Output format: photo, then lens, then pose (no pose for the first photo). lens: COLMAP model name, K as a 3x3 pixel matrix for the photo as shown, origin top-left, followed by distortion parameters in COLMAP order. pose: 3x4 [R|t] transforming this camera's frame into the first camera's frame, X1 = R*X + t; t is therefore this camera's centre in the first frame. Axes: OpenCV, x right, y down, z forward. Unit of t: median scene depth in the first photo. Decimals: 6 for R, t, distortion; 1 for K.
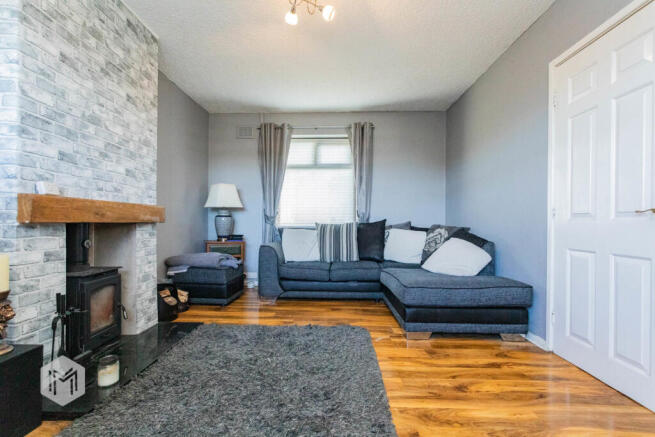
lens RADIAL K [[313.9, 0, 322.3], [0, 313.9, 222.3], [0, 0, 1]] dist [-0.002529, 0.001833]
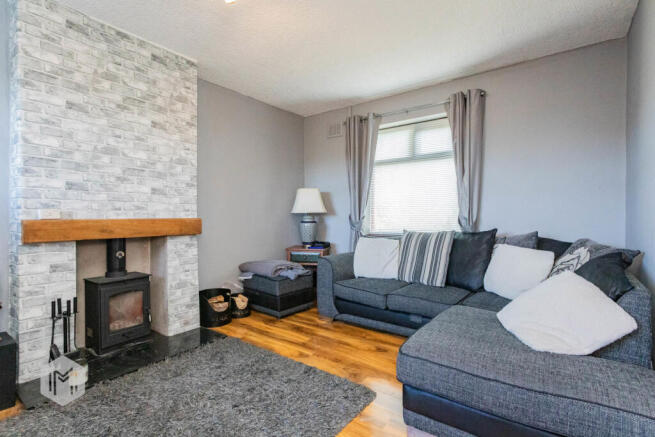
lens RADIAL K [[313.9, 0, 328.9], [0, 313.9, 217.4], [0, 0, 1]] dist [-0.002529, 0.001833]
pose [[0.818455, -0.002512, -0.574566, 0.480199], [0.005724, 0.999976, 0.003782, -0.059314], [0.574543, -0.006384, 0.818450, 0.395941]]
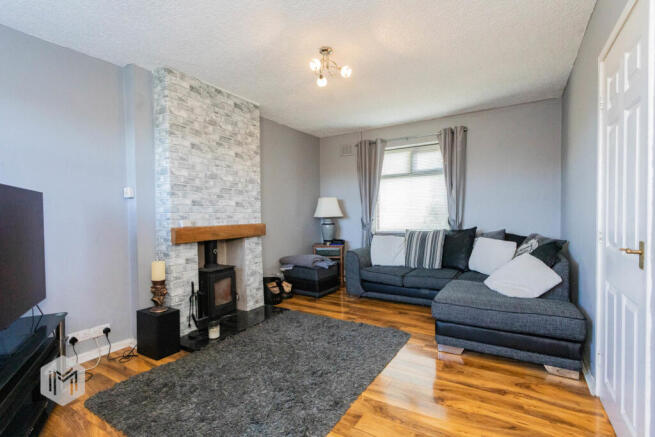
lens RADIAL K [[313.9, 0, 320.6], [0, 313.9, 221.4], [0, 0, 1]] dist [-0.002529, 0.001833]
pose [[0.864062, -0.005760, -0.503352, 0.443870], [0.019277, 0.999580, 0.021653, -0.091145], [0.503016, -0.028413, 0.863810, -0.101728]]
